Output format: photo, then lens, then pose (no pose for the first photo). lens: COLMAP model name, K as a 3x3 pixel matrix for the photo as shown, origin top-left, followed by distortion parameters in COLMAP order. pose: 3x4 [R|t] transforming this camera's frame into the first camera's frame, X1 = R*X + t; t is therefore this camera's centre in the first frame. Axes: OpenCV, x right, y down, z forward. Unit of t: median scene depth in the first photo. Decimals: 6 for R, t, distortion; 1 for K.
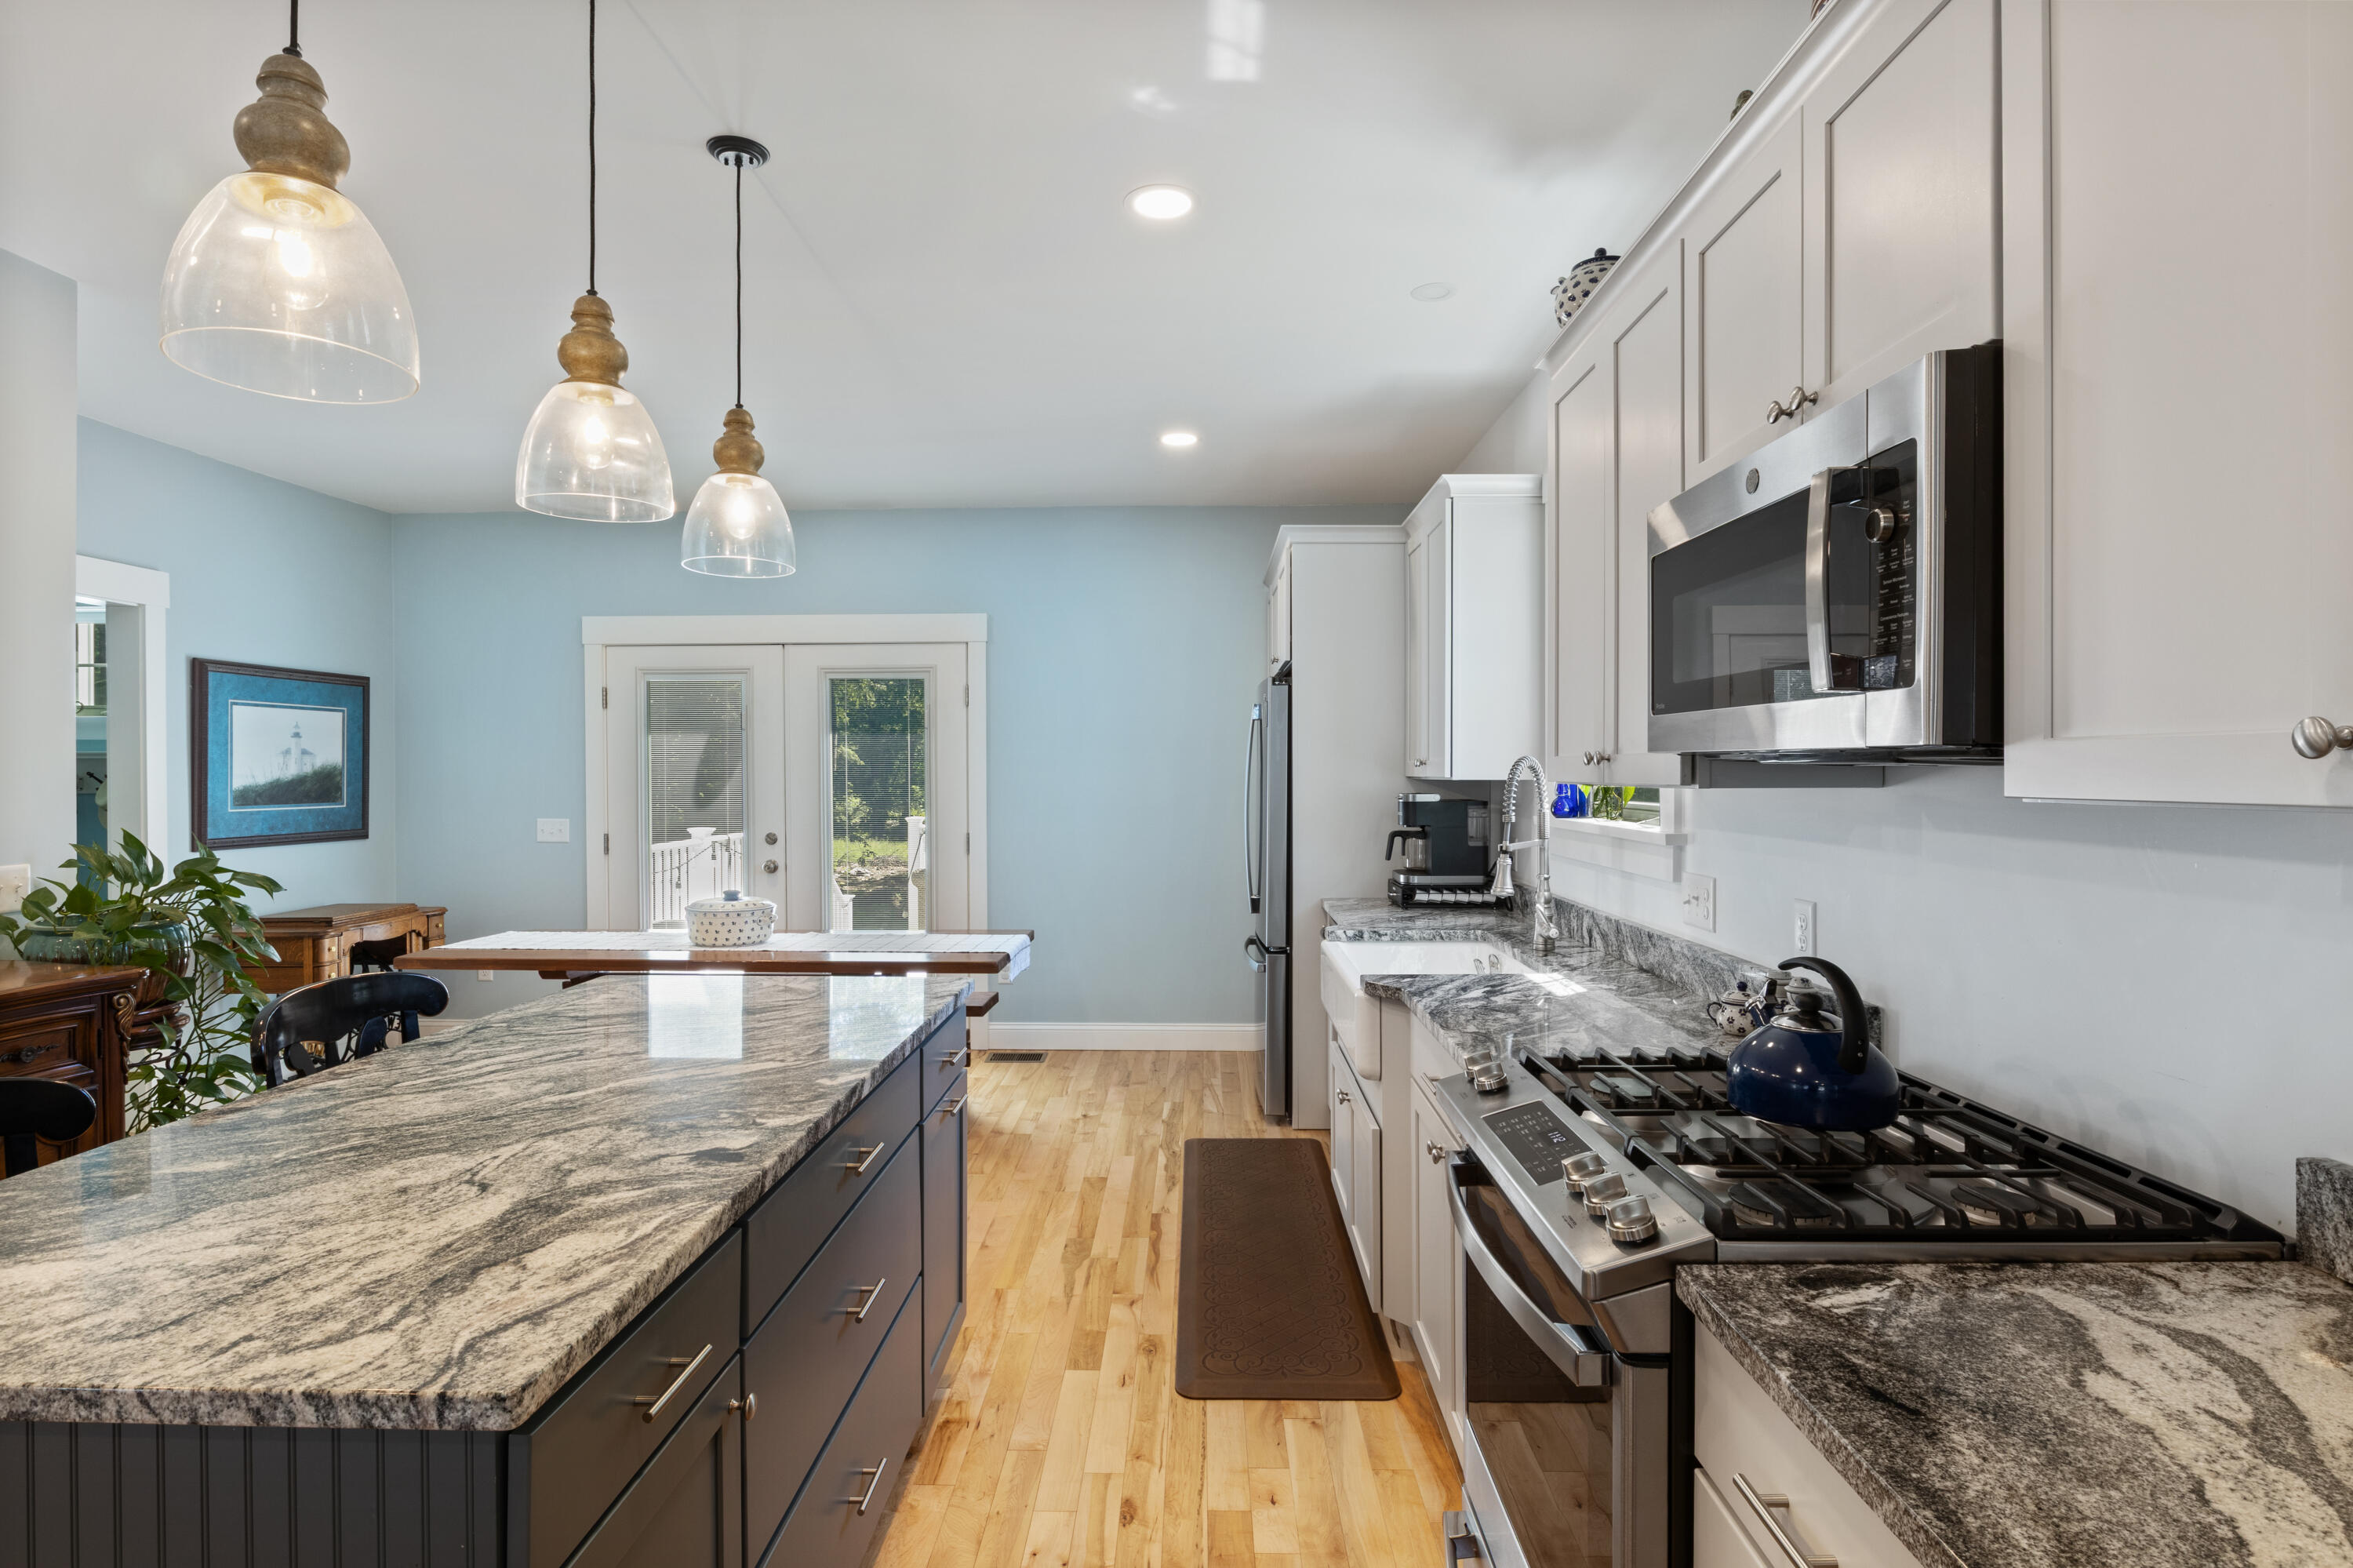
lens RADIAL K [[1173.1, 0, 1167.6], [0, 1173.1, 776.2], [0, 0, 1]] dist [-0.007561, -0.000844]
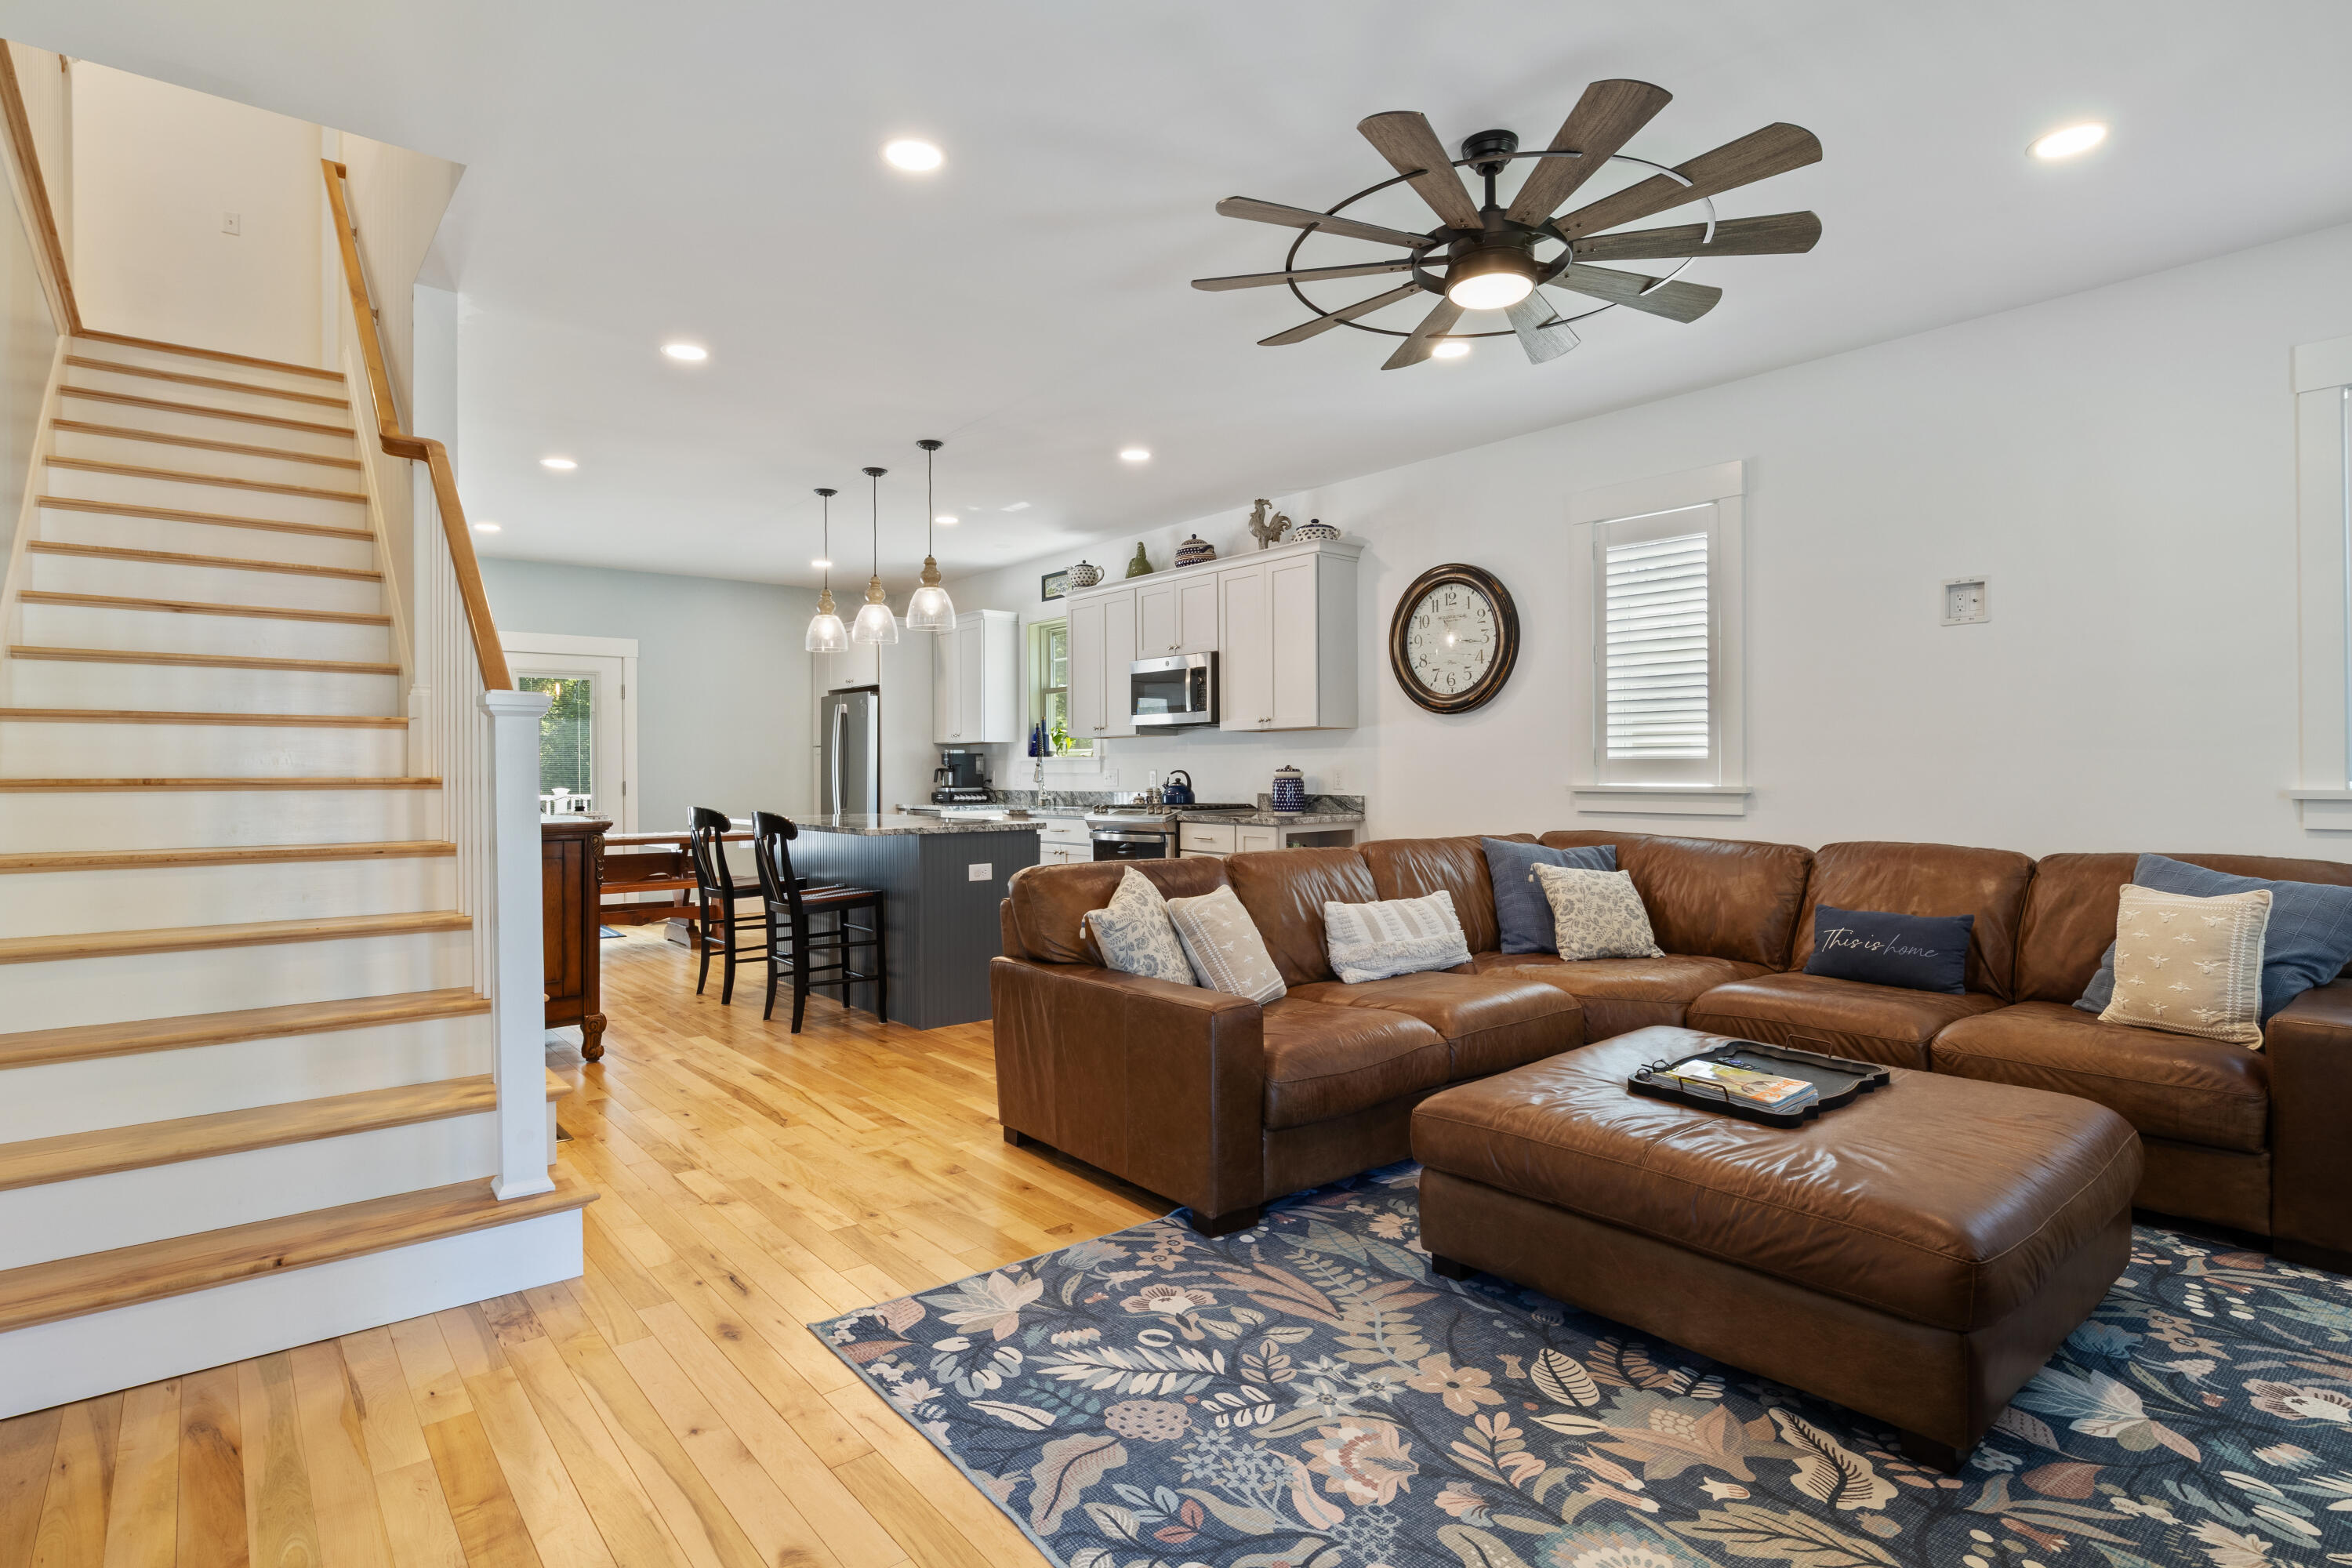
lens RADIAL K [[1172.6, 0, 1167.1], [0, 1172.6, 776.2], [0, 0, 1]] dist [-0.007561, -0.000844]
pose [[0.751795, -0.005131, 0.659377, -1.155685], [0.007889, 0.999968, -0.001214, 0.086482], [-0.659350, 0.006115, 0.751811, -1.113372]]
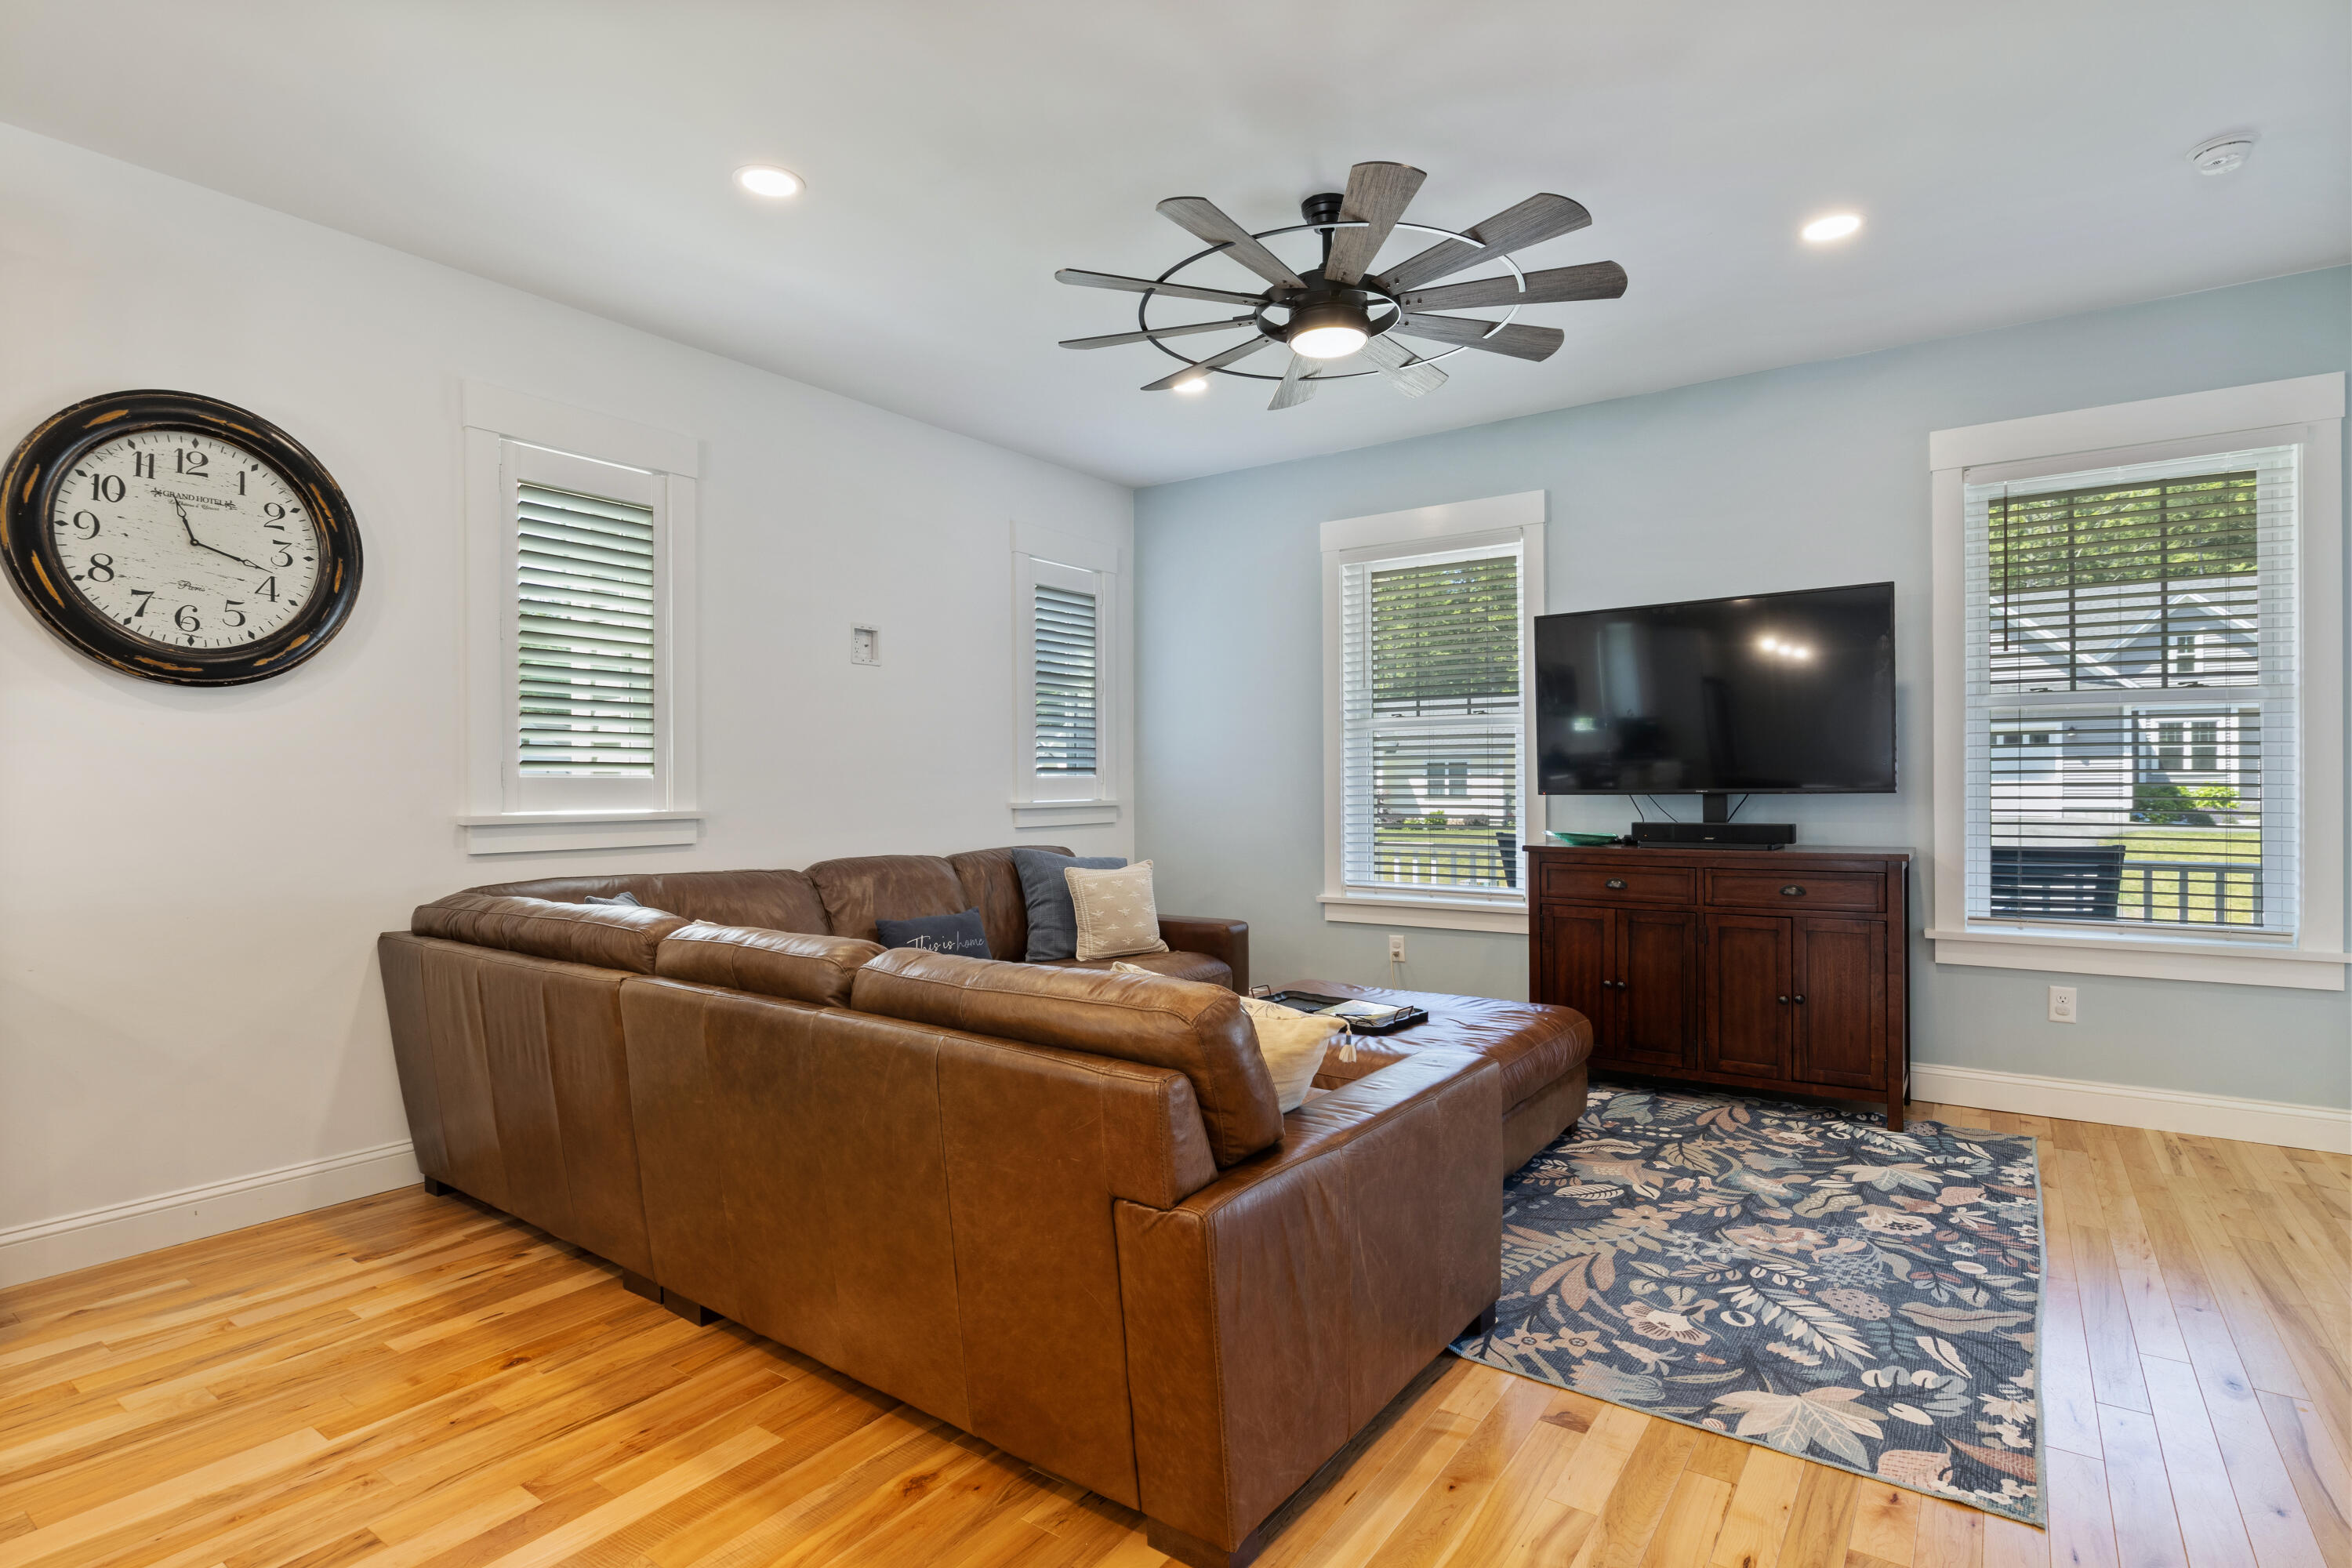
lens RADIAL K [[1162.9, 0, 1184.8], [0, 1162.9, 792.2], [0, 0, 1]] dist [-0.004958, -0.001075]
pose [[-0.833438, 0.003398, 0.552602, -0.808747], [0.011072, 0.999883, 0.010550, 0.075561], [-0.552502, 0.014911, -0.833378, 0.252614]]
